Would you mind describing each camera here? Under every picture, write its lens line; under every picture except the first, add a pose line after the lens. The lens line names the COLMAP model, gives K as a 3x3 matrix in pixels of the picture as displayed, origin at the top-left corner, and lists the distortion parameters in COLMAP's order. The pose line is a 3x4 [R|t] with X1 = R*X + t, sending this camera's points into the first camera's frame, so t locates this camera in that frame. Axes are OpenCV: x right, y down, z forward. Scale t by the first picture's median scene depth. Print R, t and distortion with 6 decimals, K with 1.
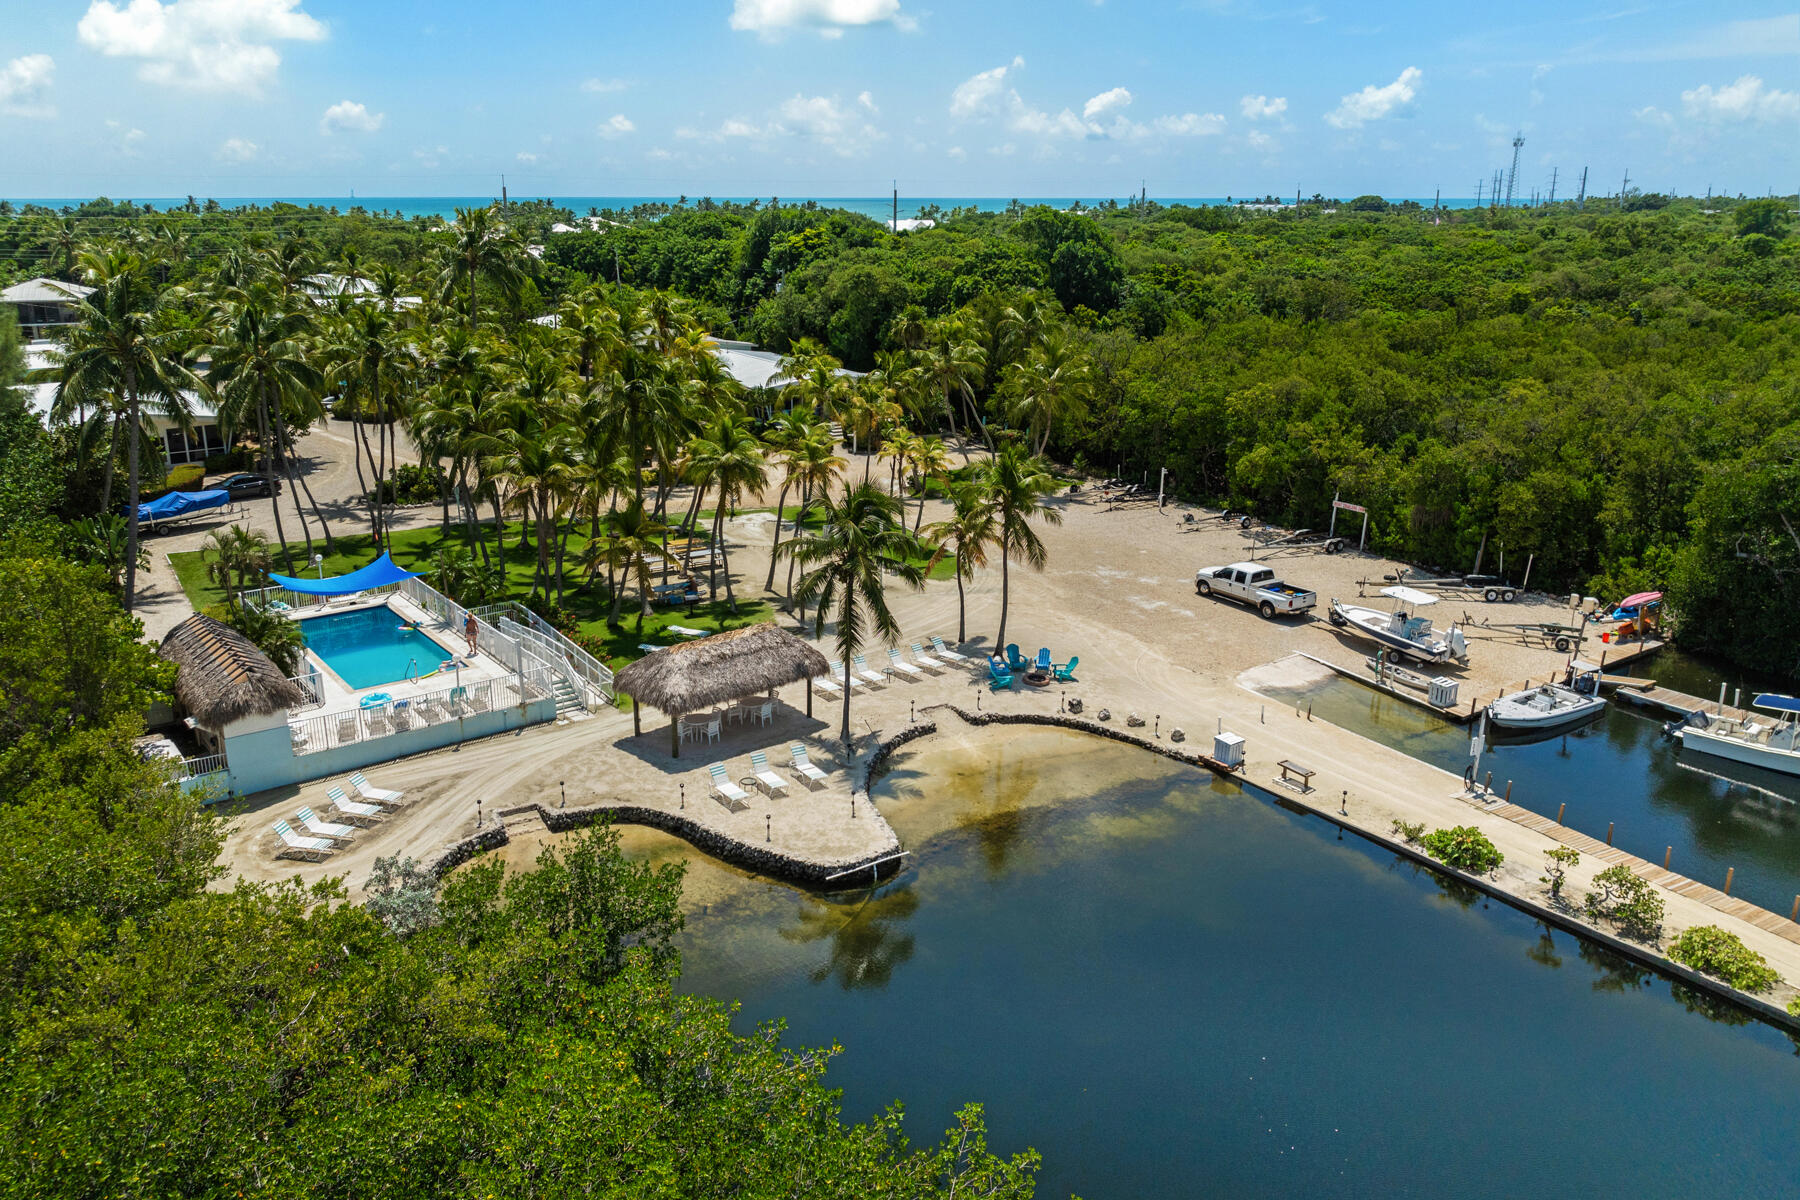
lens RADIAL K [[1383.0, 0, 916.5], [0, 1383.0, 595.2], [0, 0, 1]] dist [-0.040587, -0.012464]
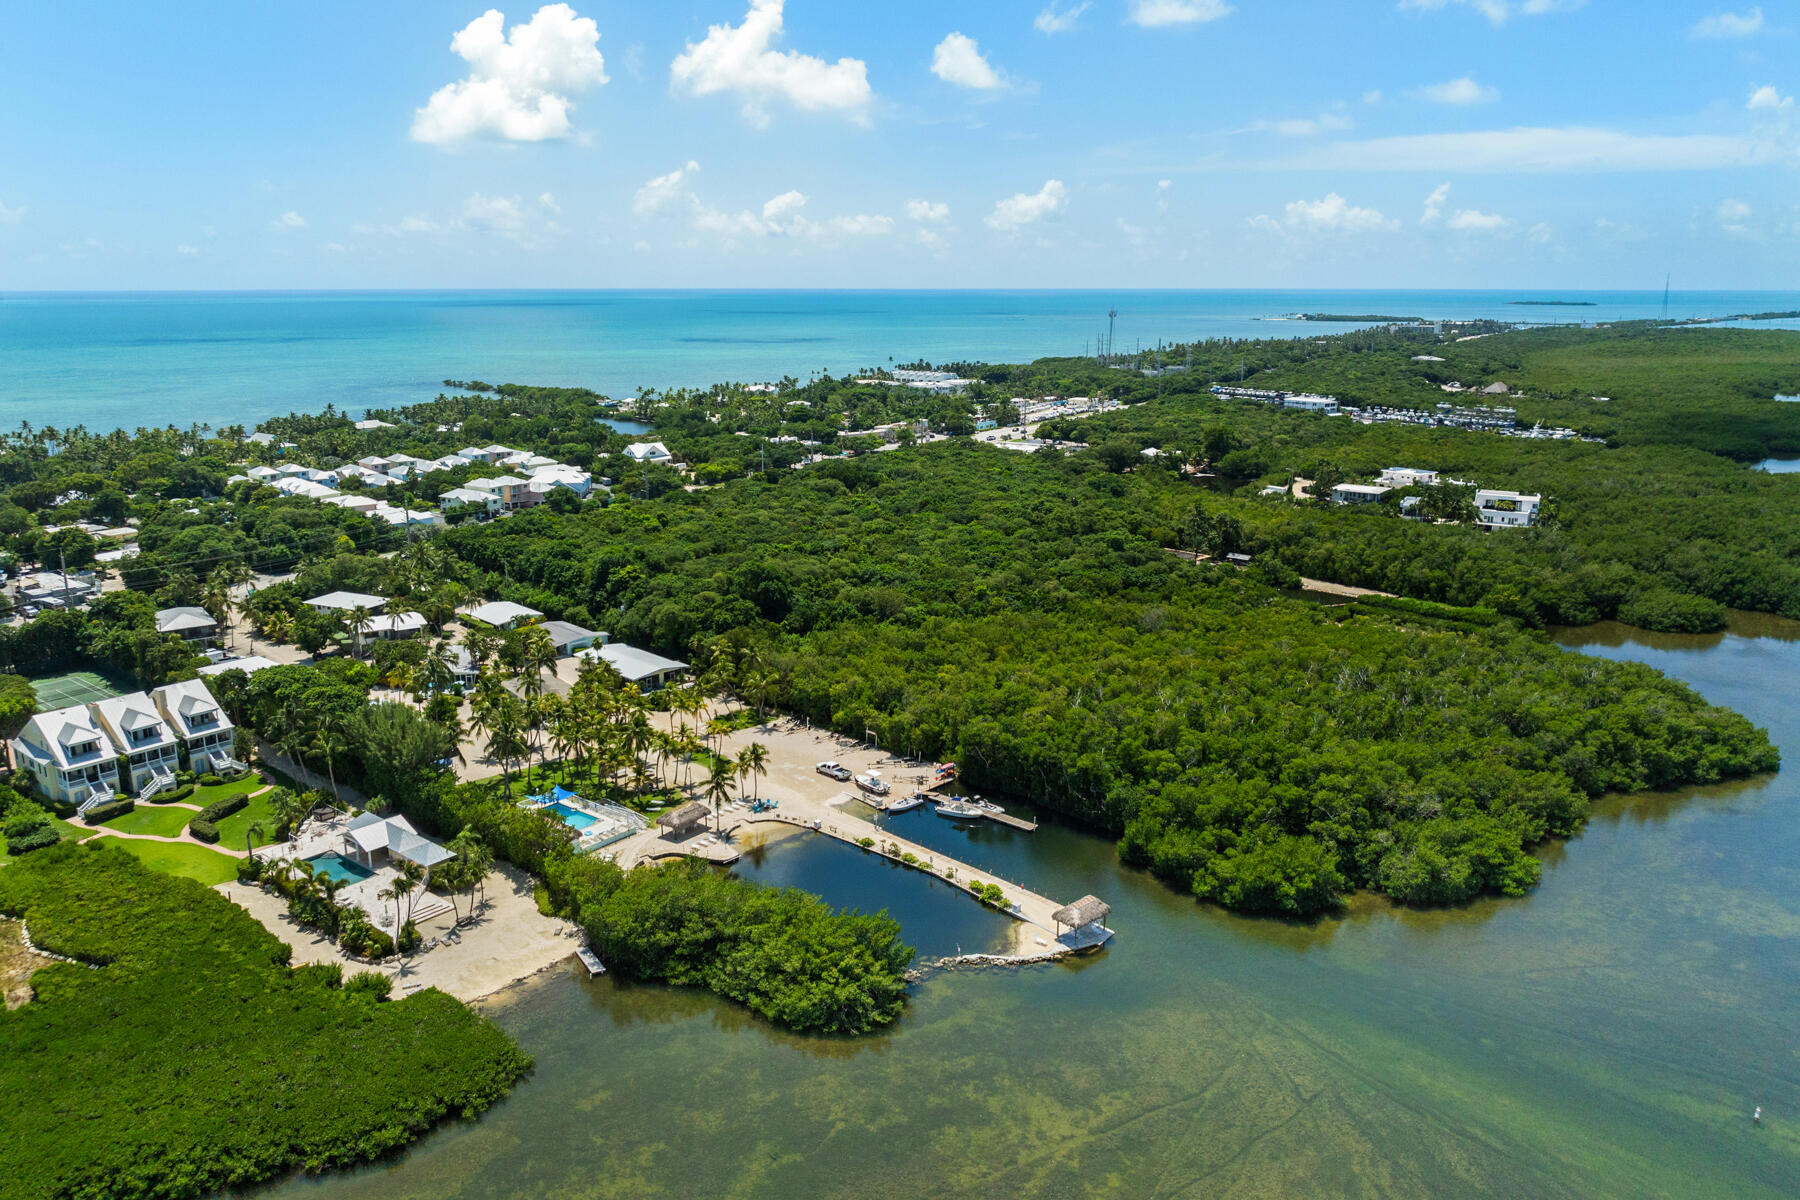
lens RADIAL K [[1302.3, 0, 972.1], [0, 1302.3, 626.2], [0, 0, 1]] dist [-0.019604, -0.021448]
pose [[0.964333, -0.055683, 0.258769, -0.232682], [0.063609, 0.997725, -0.022352, -0.283886], [-0.256936, 0.038015, 0.965681, -2.269447]]
